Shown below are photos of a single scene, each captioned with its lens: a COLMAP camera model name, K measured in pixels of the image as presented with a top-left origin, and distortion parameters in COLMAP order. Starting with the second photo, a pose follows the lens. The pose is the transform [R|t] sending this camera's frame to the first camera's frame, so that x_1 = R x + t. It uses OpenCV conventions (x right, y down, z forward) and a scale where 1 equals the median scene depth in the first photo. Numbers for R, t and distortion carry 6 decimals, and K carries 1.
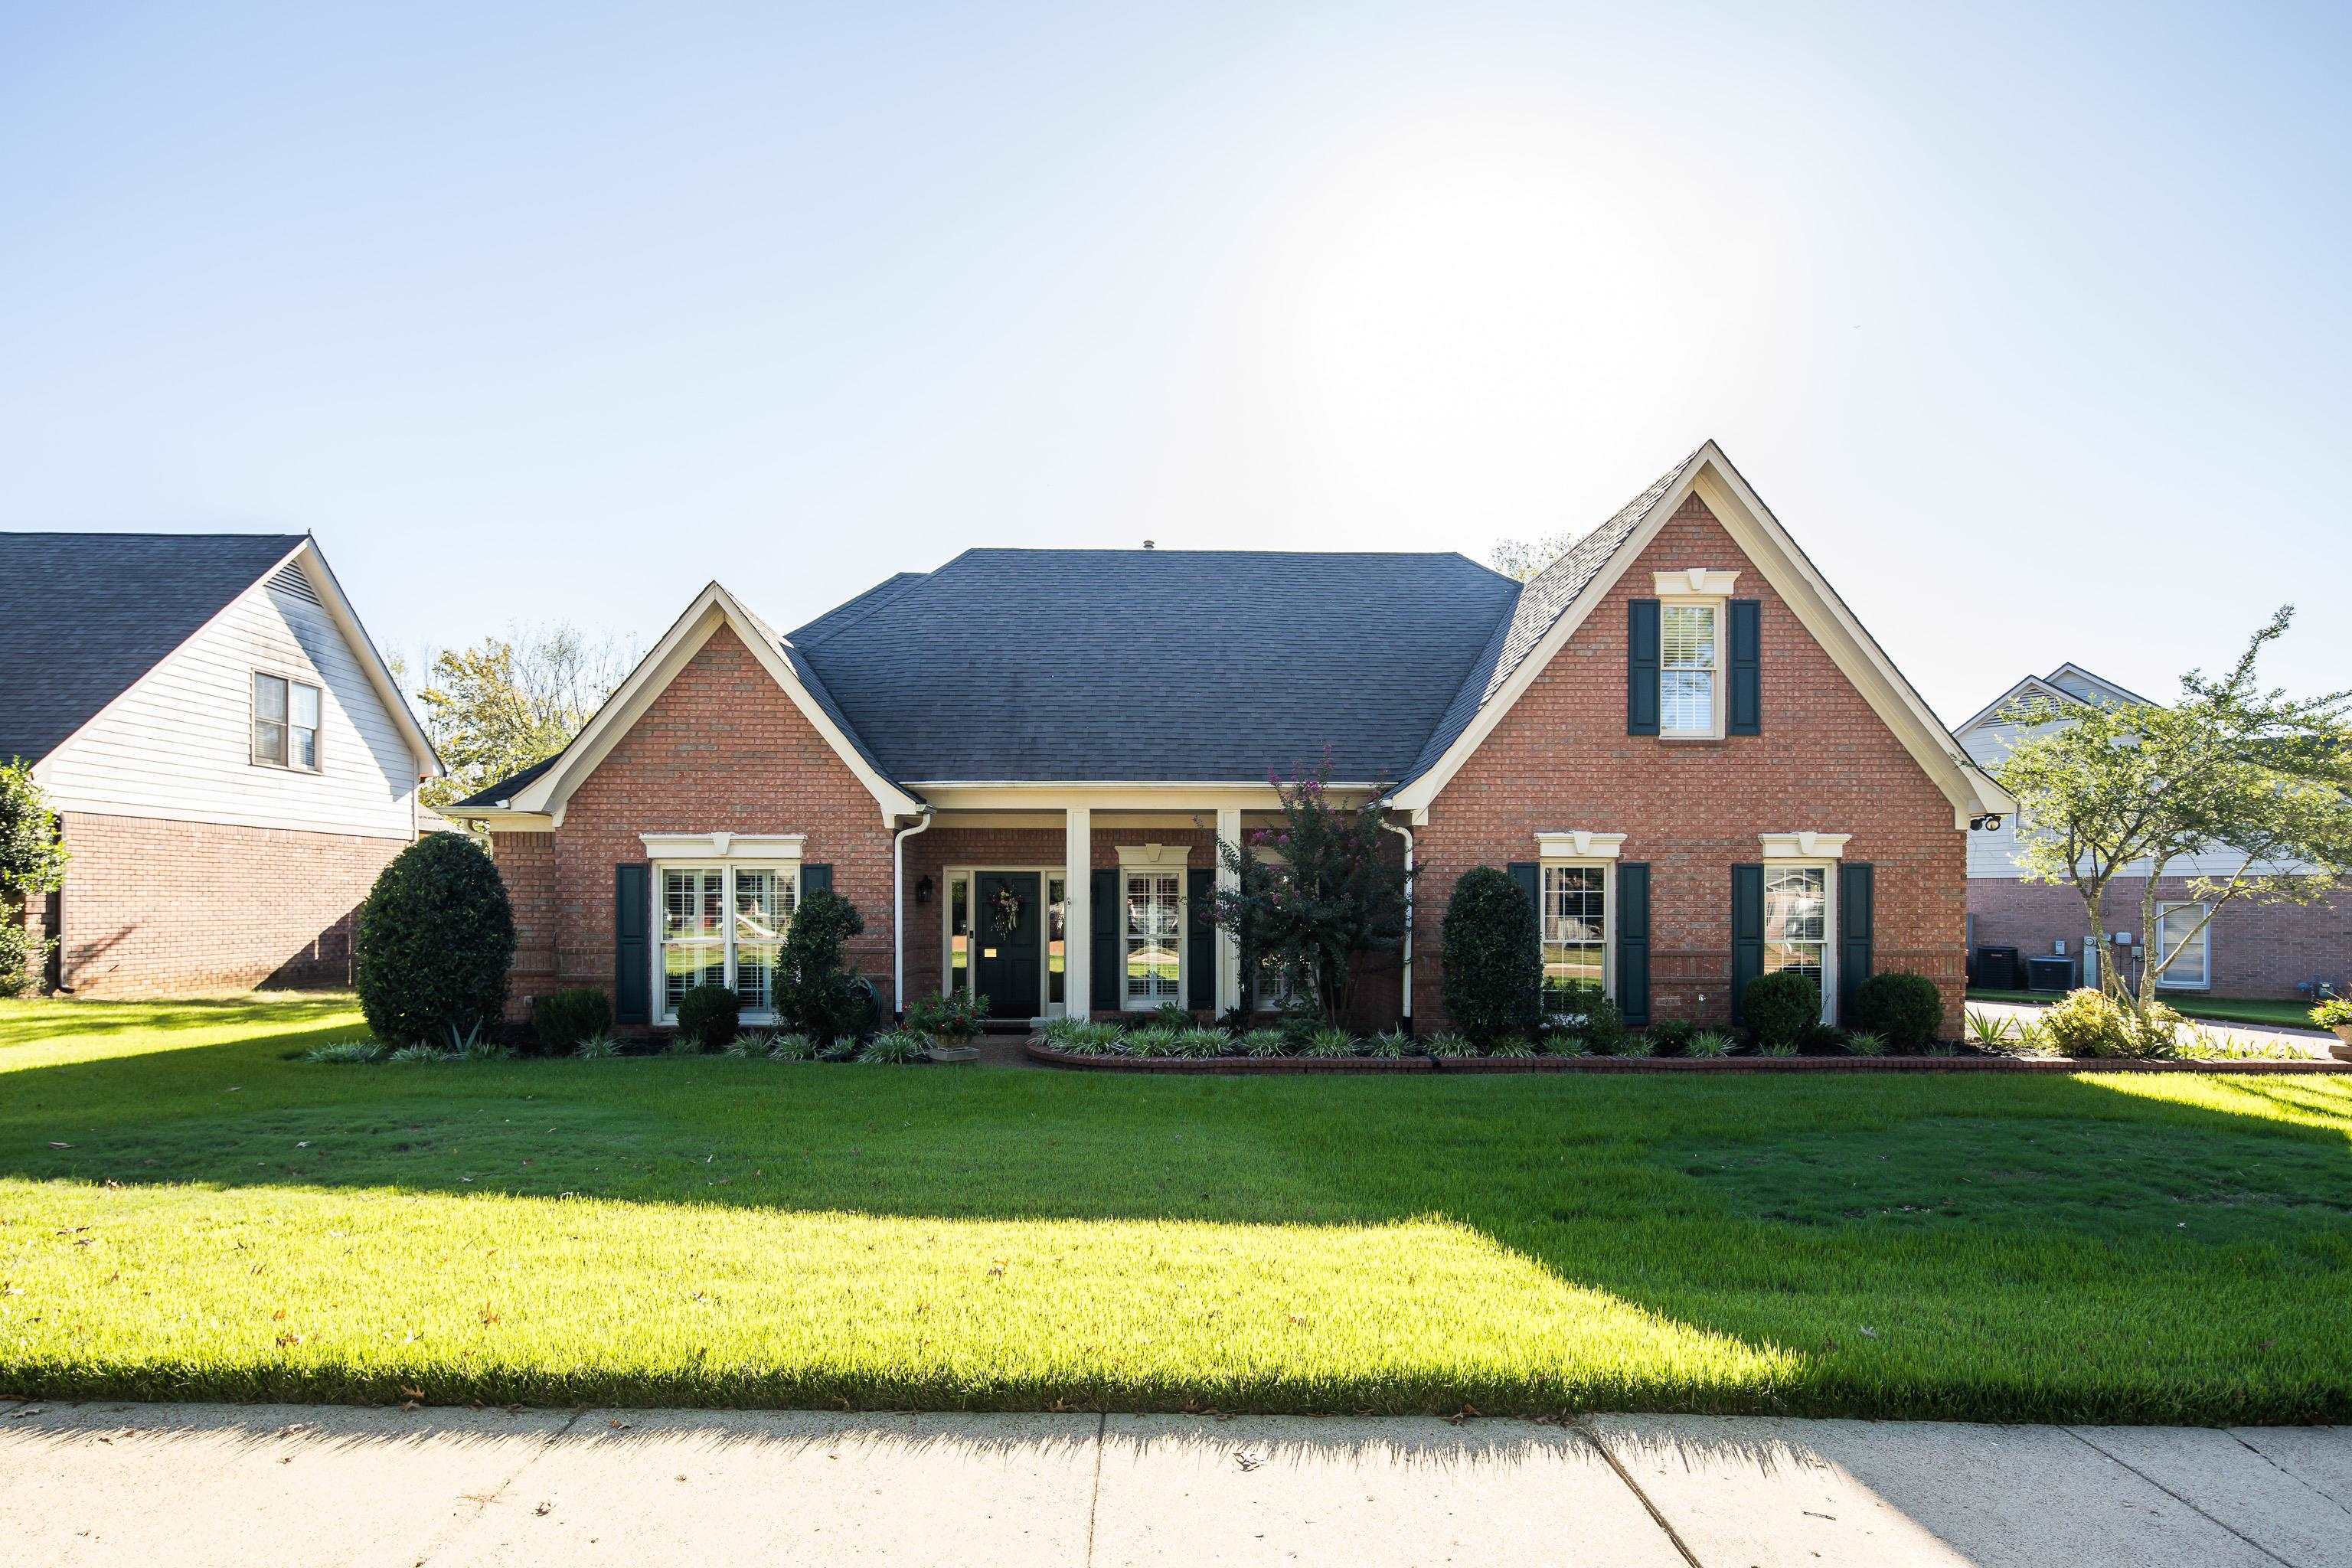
lens RADIAL K [[1177.4, 0, 1177.6], [0, 1177.4, 914.6], [0, 0, 1]] dist [0.001003, -0.000219]
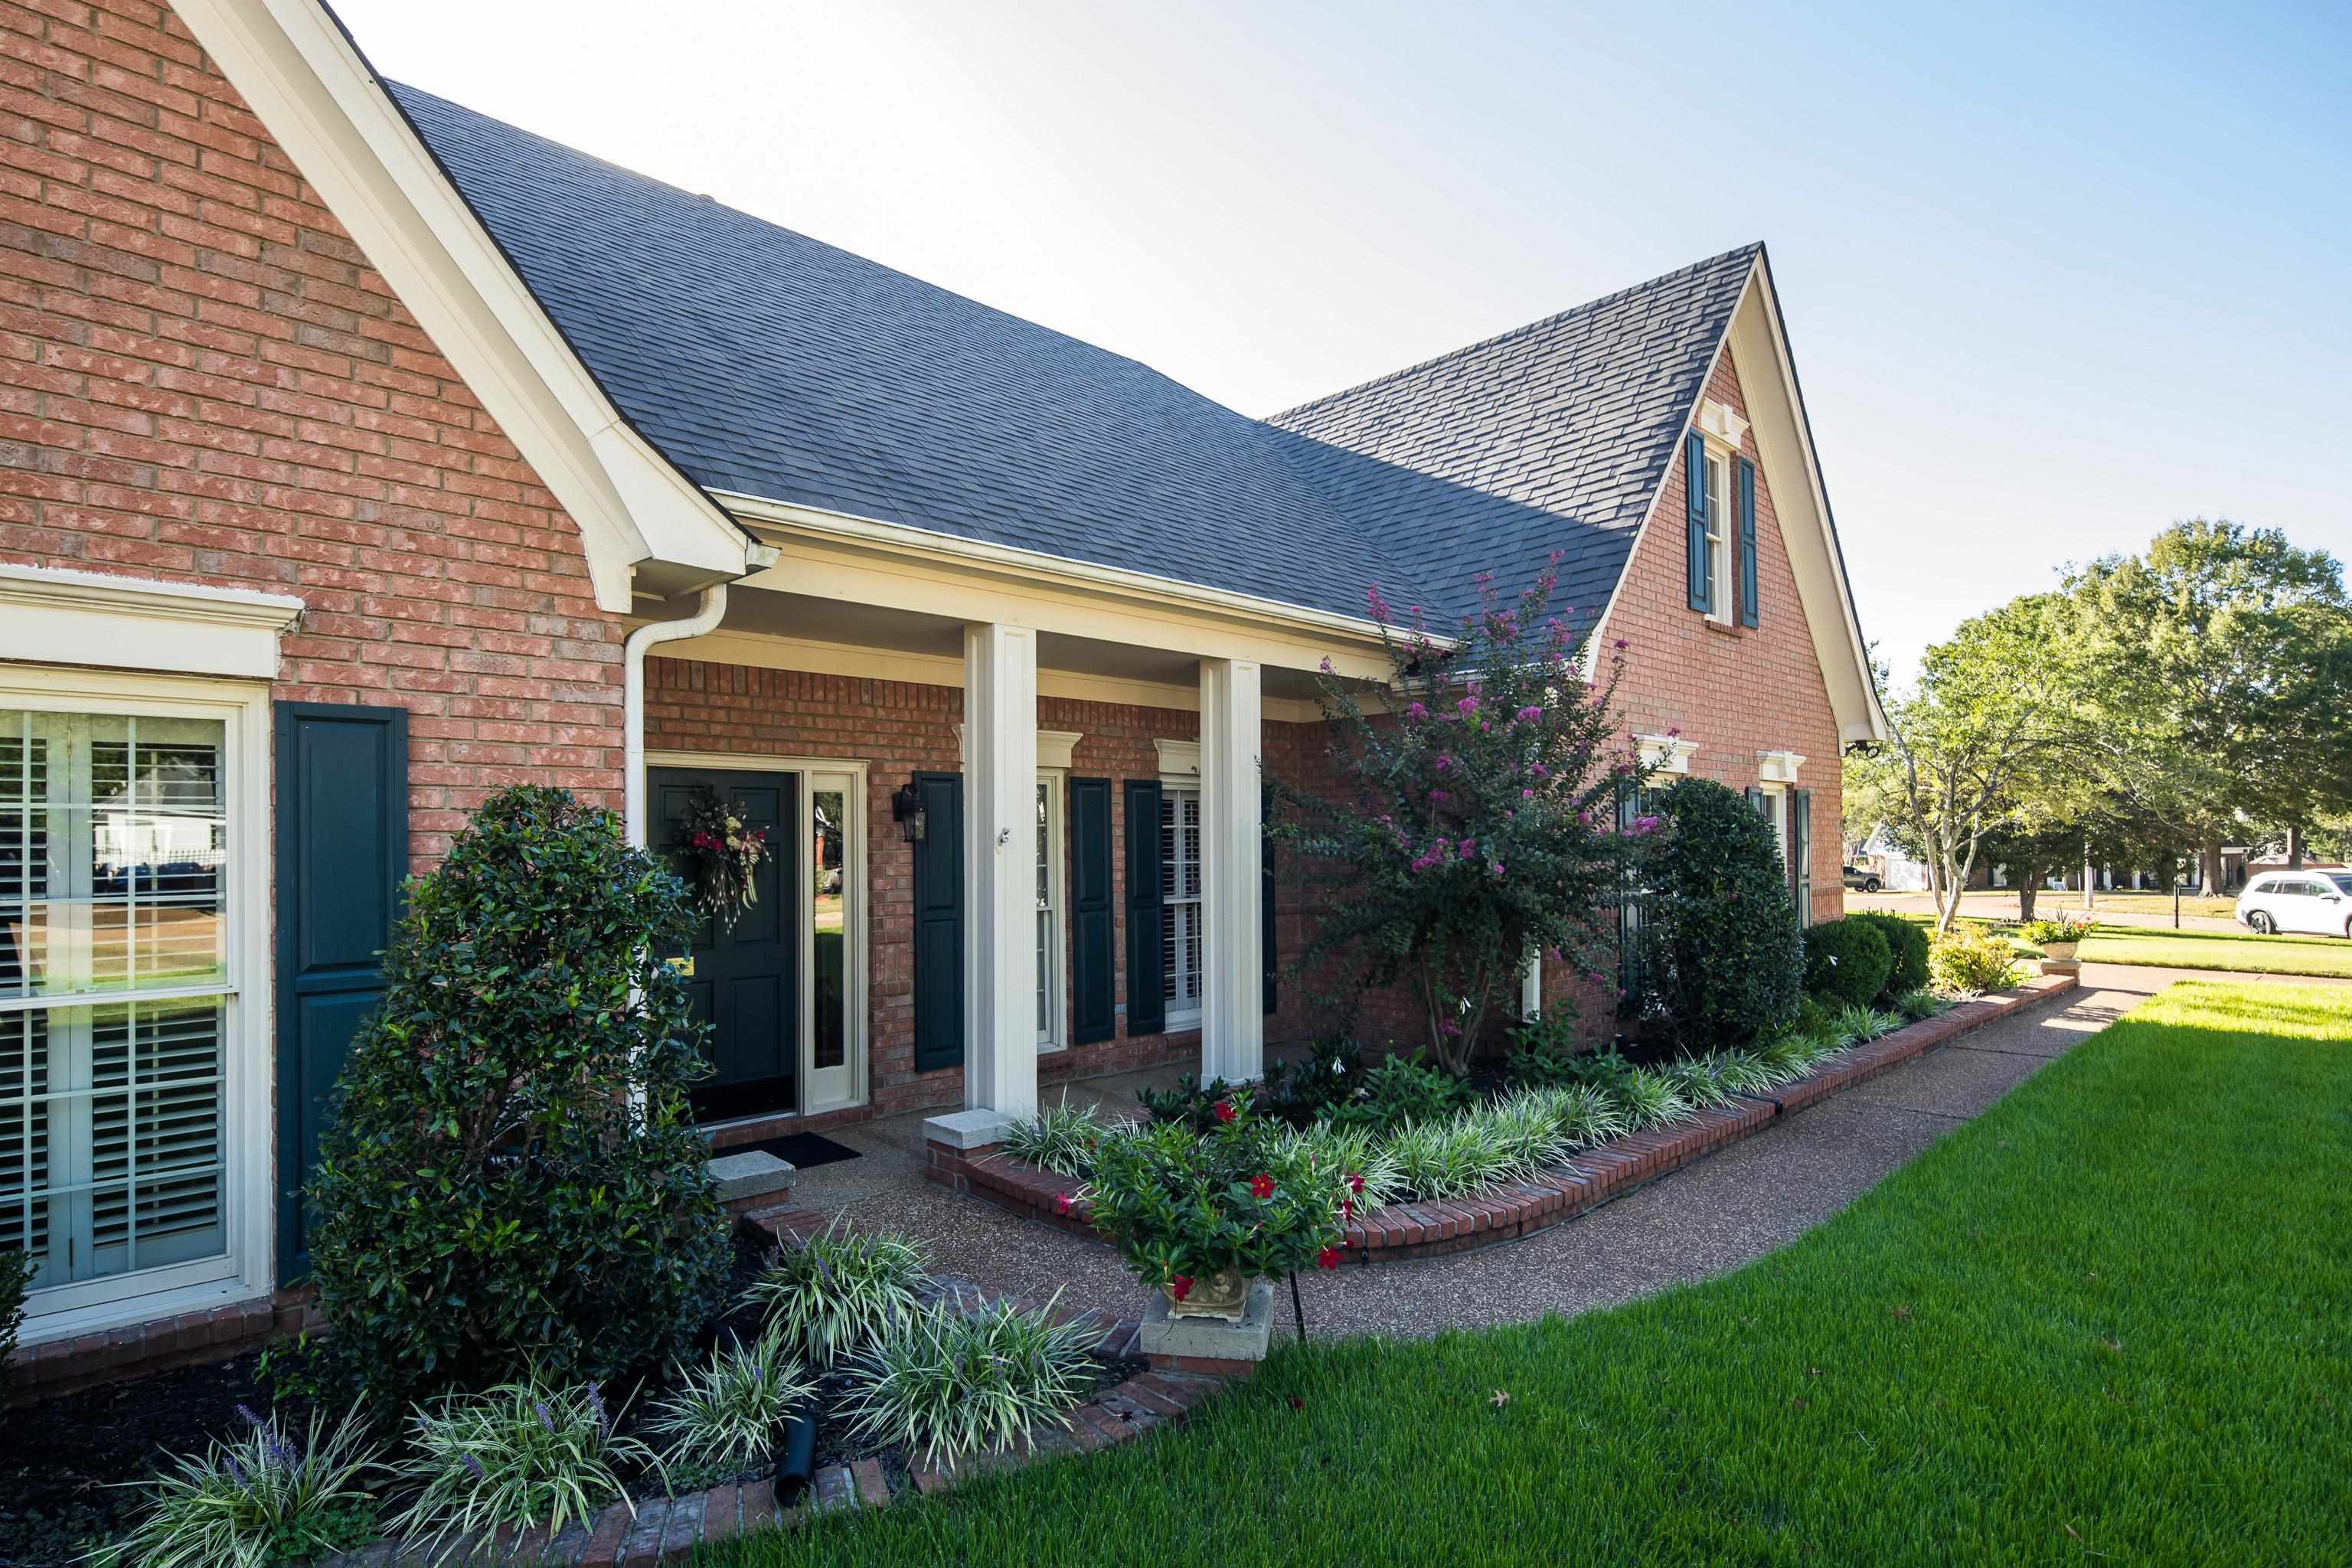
lens RADIAL K [[1185.9, 0, 1168.8], [0, 1185.9, 829.5], [0, 0, 1]] dist [0.001119, -0.000569]
pose [[0.743779, 0.001335, 0.668425, -0.351641], [0.014501, 0.999730, -0.018132, -0.005584], [-0.668269, 0.023178, 0.743559, 0.665404]]
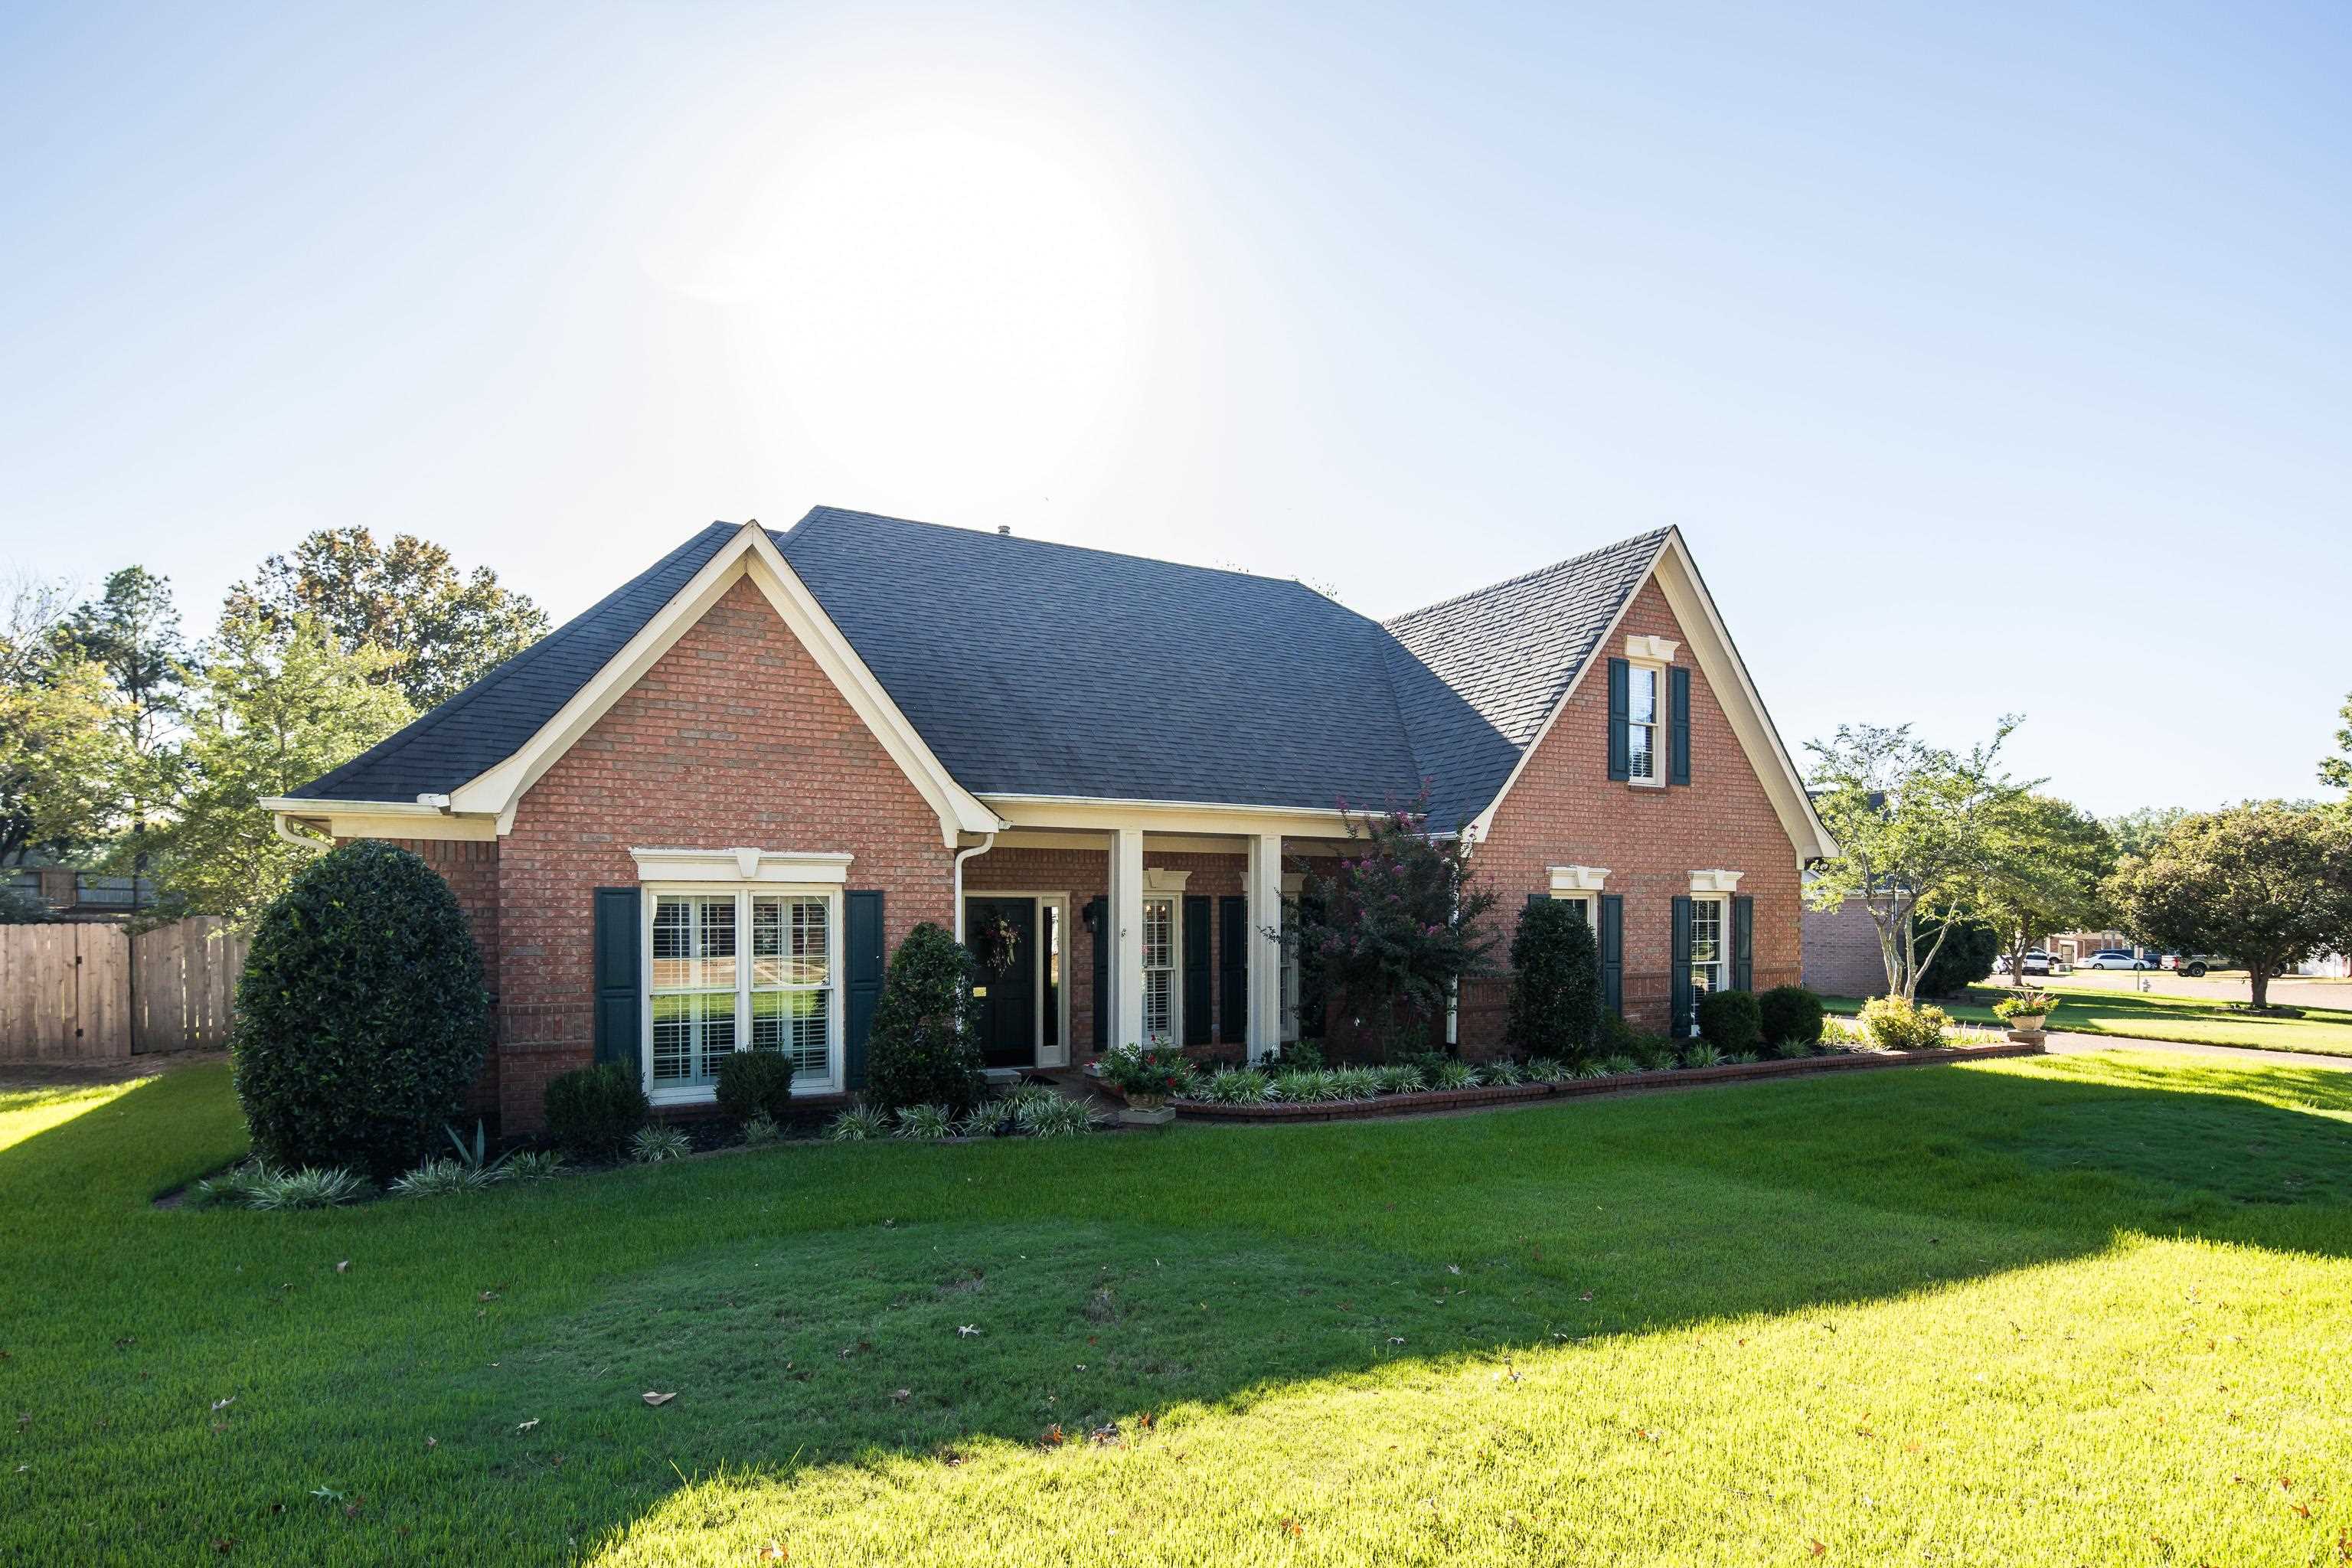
lens RADIAL K [[1210.3, 0, 1170.3], [0, 1210.3, 925.0], [0, 0, 1]] dist [-0.000312, -0.000099]
pose [[0.889711, -0.005546, 0.456490, -0.501065], [0.003913, 0.999982, 0.004521, -0.022322], [-0.456507, -0.002236, 0.889717, 0.173248]]
